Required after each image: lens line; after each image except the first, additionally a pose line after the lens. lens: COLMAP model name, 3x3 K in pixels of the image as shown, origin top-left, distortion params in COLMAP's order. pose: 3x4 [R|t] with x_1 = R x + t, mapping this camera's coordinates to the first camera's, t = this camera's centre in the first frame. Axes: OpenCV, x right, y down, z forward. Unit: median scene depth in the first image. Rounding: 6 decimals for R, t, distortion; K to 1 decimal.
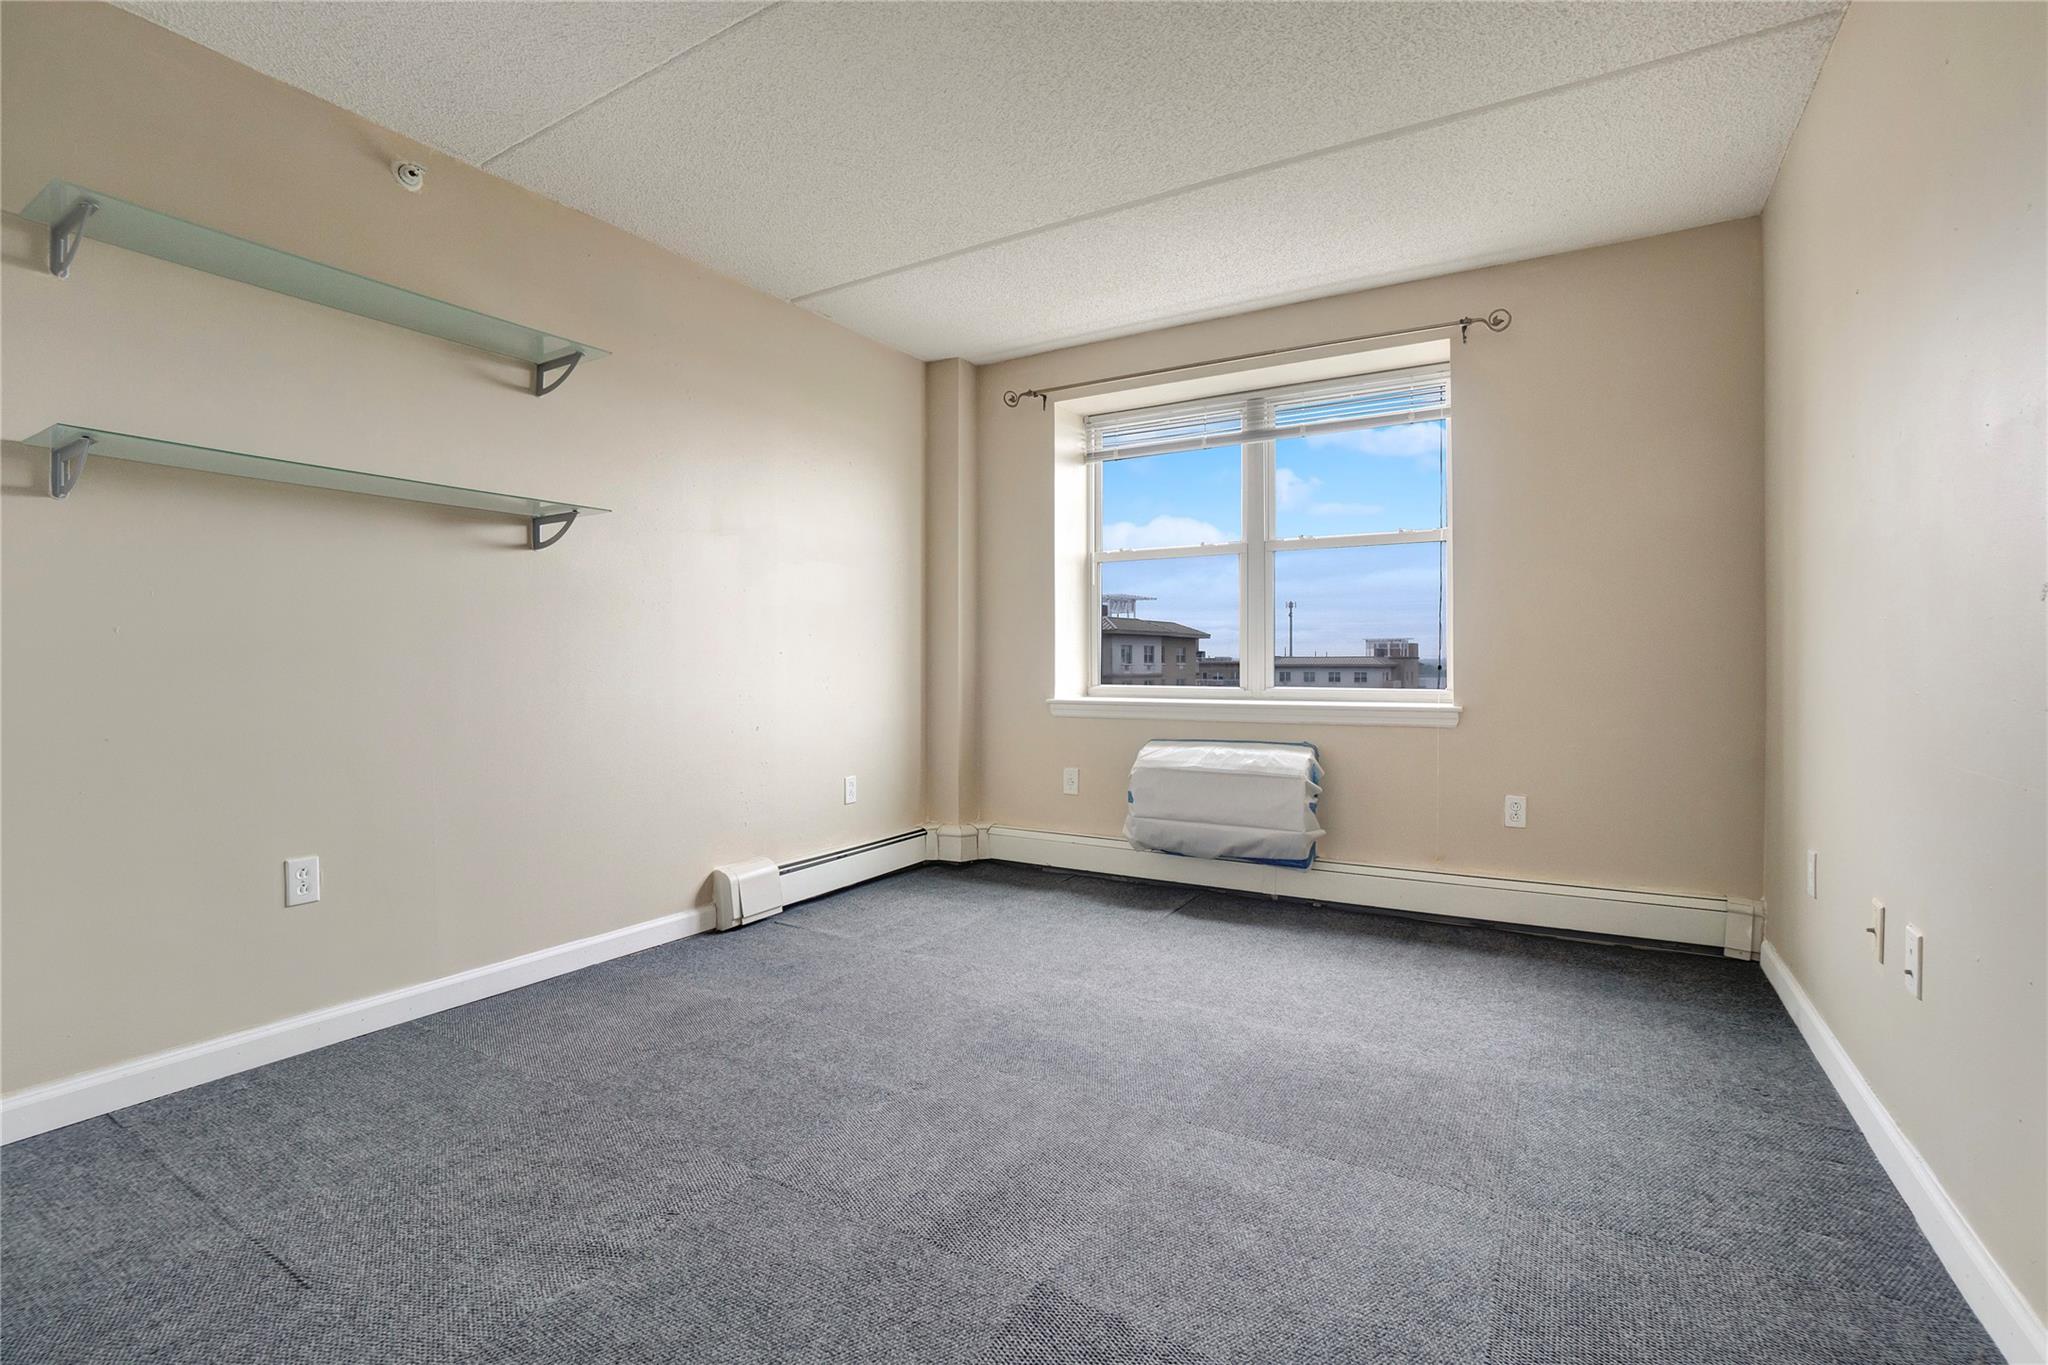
lens RADIAL K [[930.5, 0, 1015.8], [0, 930.5, 657.3], [0, 0, 1]] dist [-0.061939, 0.023940]
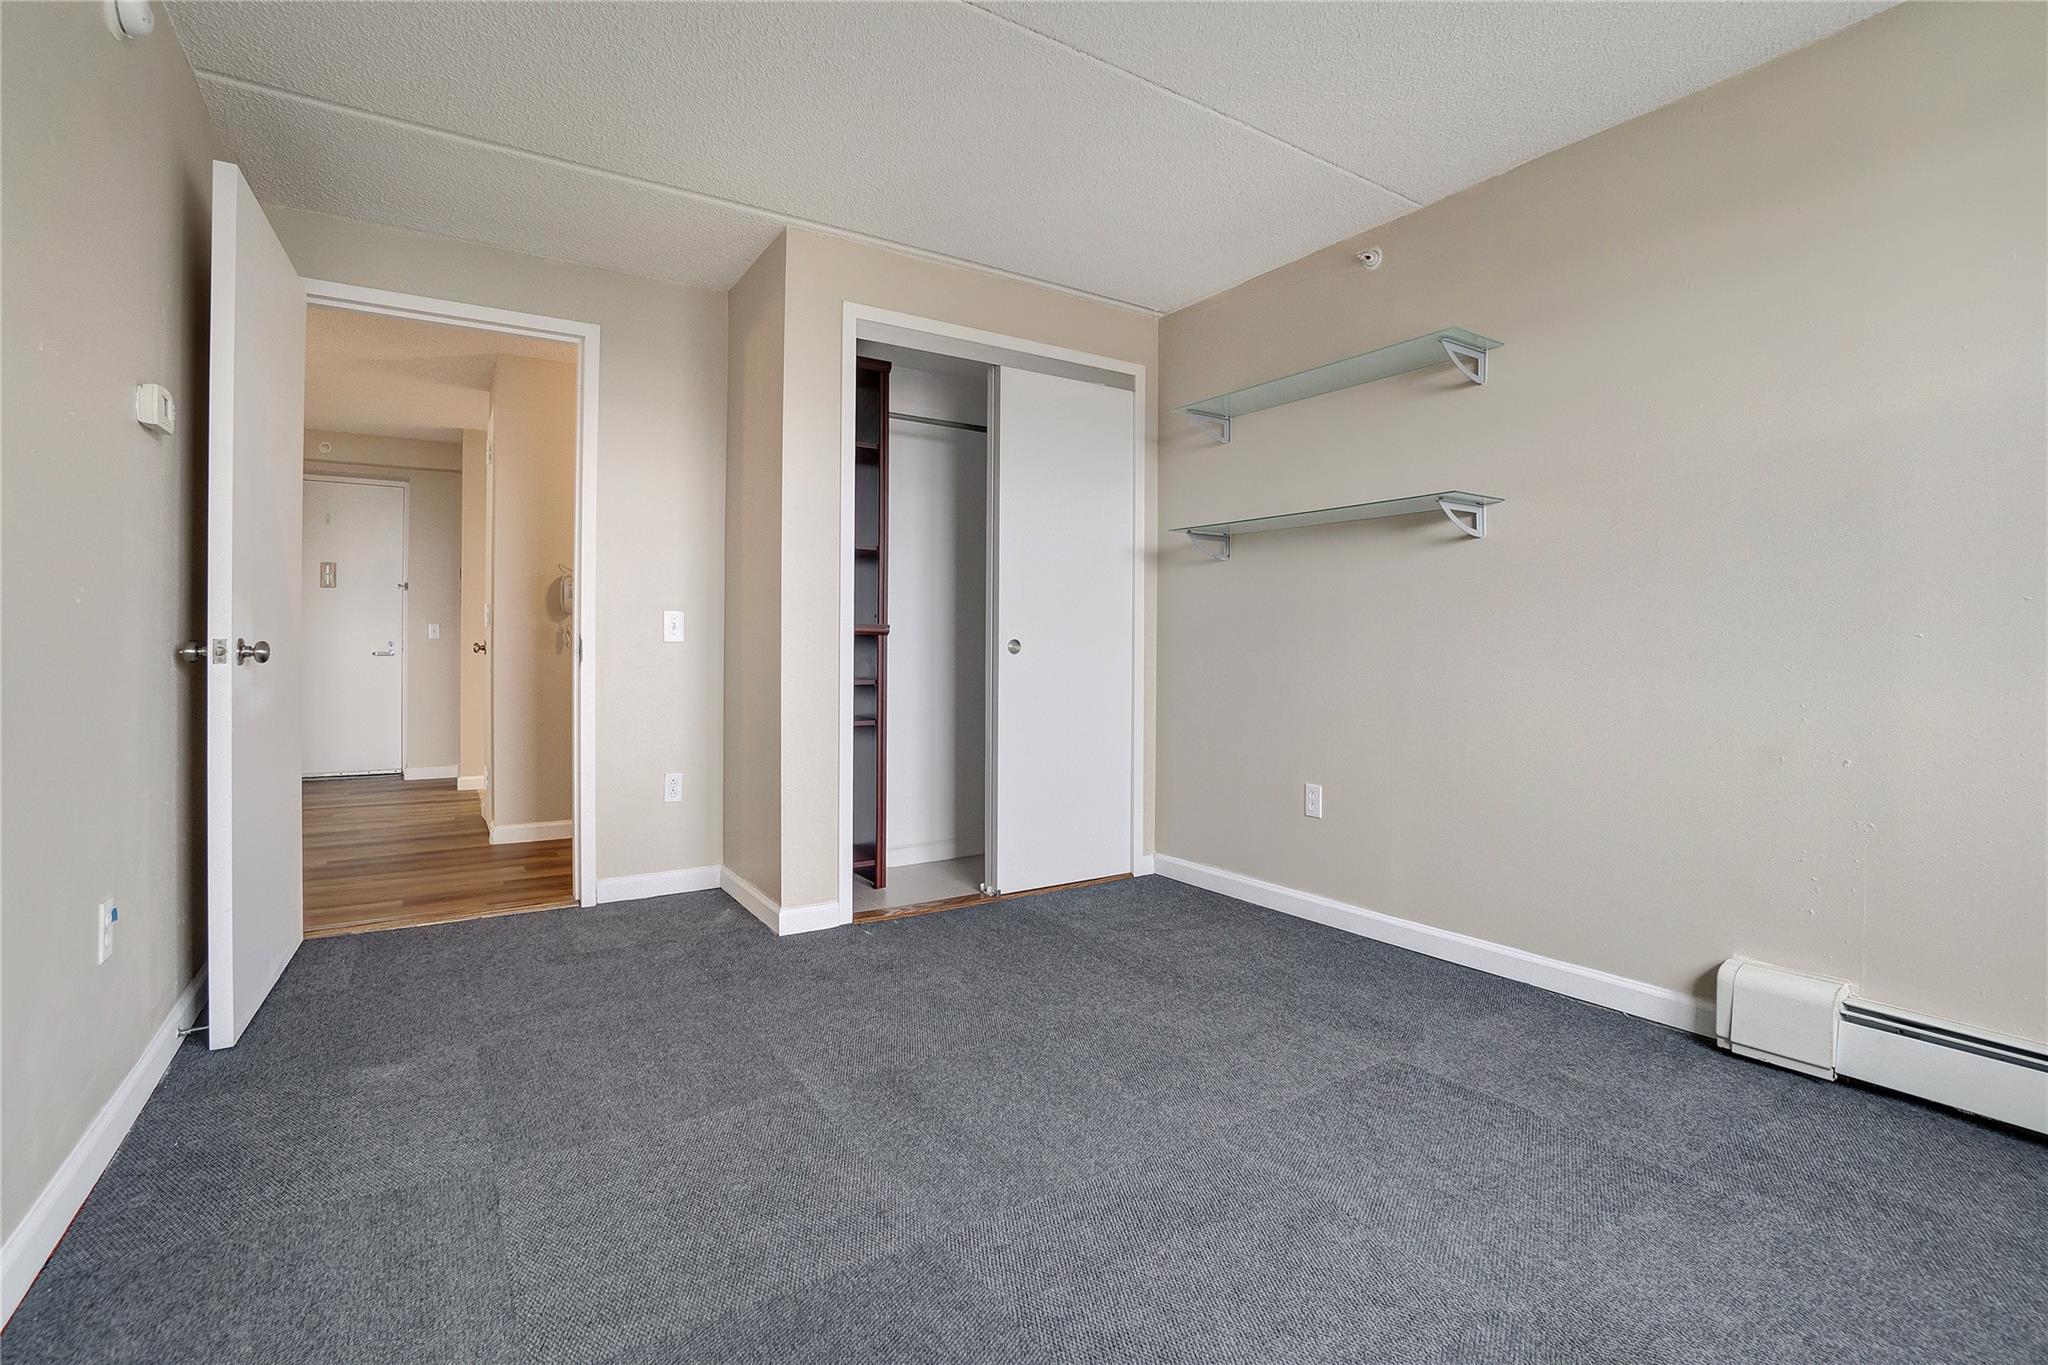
lens RADIAL K [[948.2, 0, 1005.6], [0, 948.2, 626.3], [0, 0, 1]] dist [-0.060850, 0.020907]
pose [[-0.457984, -0.028538, -0.888502, 0.634111], [-0.001026, 0.999501, -0.031575, 0.016261], [0.888960, -0.013549, -0.457785, 1.040263]]
